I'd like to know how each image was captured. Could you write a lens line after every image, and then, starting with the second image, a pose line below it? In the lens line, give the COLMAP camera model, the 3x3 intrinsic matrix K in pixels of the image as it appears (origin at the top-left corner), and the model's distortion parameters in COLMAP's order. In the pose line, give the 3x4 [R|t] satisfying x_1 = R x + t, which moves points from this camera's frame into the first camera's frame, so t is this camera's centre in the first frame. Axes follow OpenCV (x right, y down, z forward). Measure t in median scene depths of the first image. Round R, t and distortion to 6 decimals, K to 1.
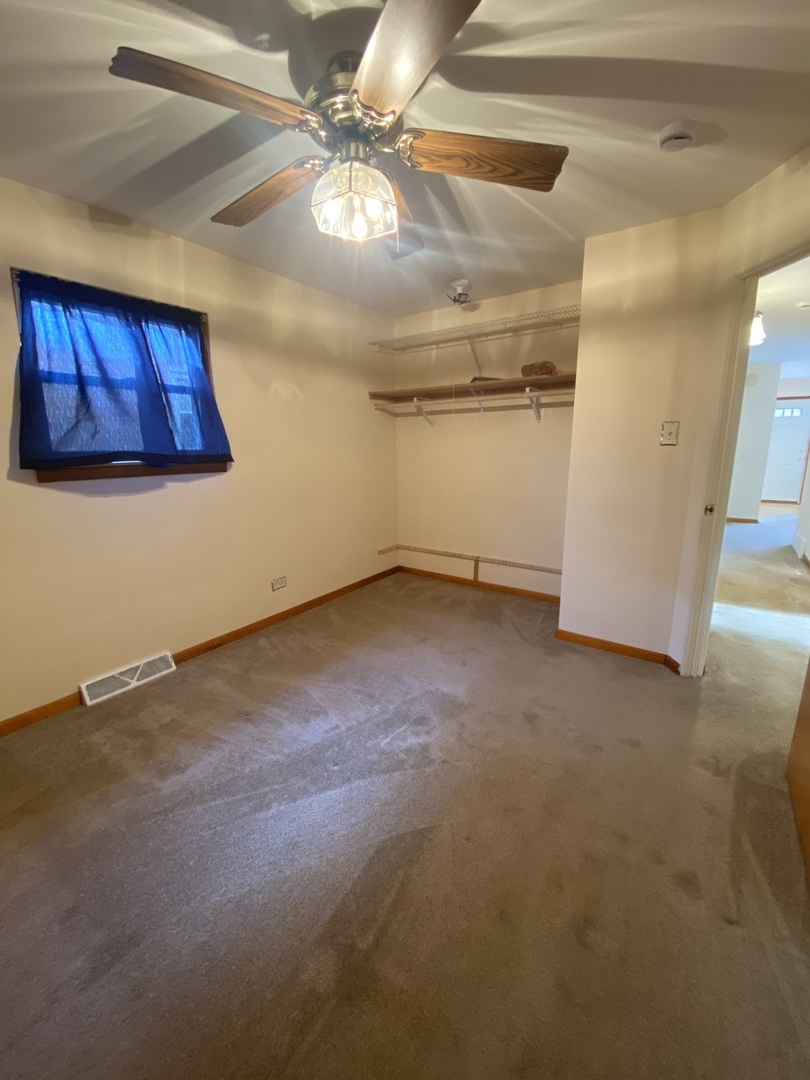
lens RADIAL K [[437.2, 0, 408.6], [0, 437.2, 535.2], [0, 0, 1]] dist [0.026615, -0.021120]
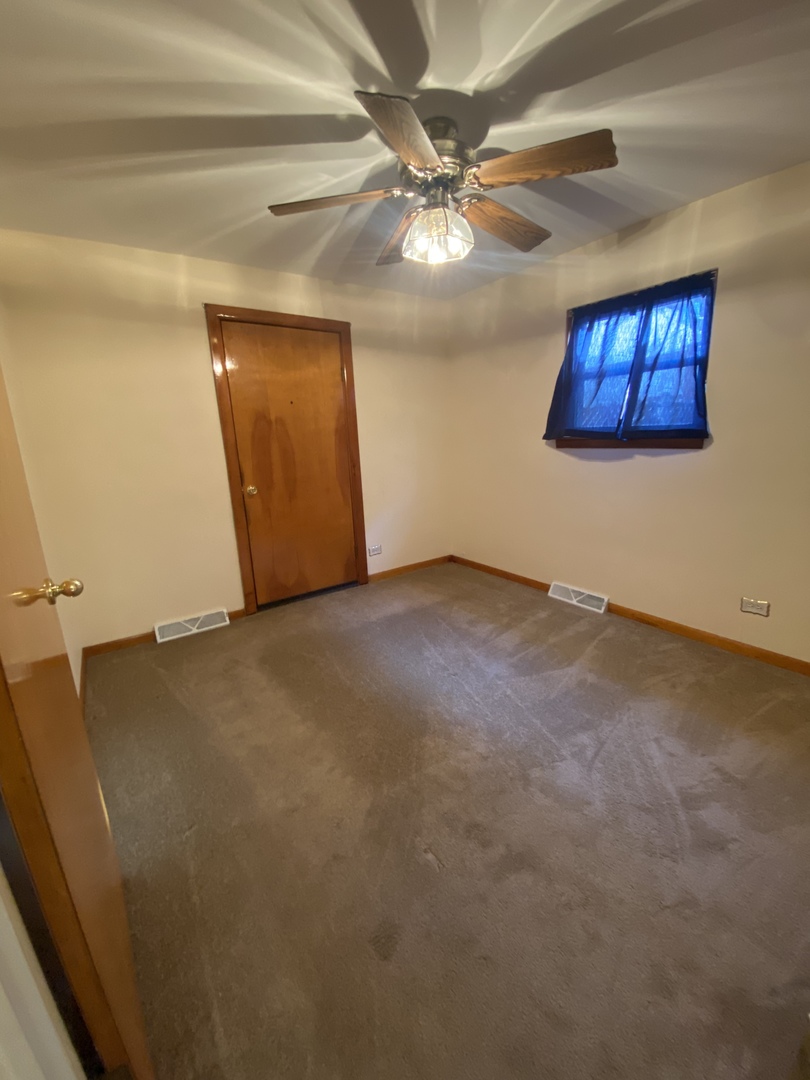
lens RADIAL K [[437.2, 0, 408.6], [0, 437.2, 535.2], [0, 0, 1]] dist [0.026615, -0.021120]
pose [[-0.334066, 0.237916, -0.912028, 0.698614], [-0.151006, 0.941610, 0.300945, -0.176691], [0.930375, 0.238258, -0.278633, 0.822719]]
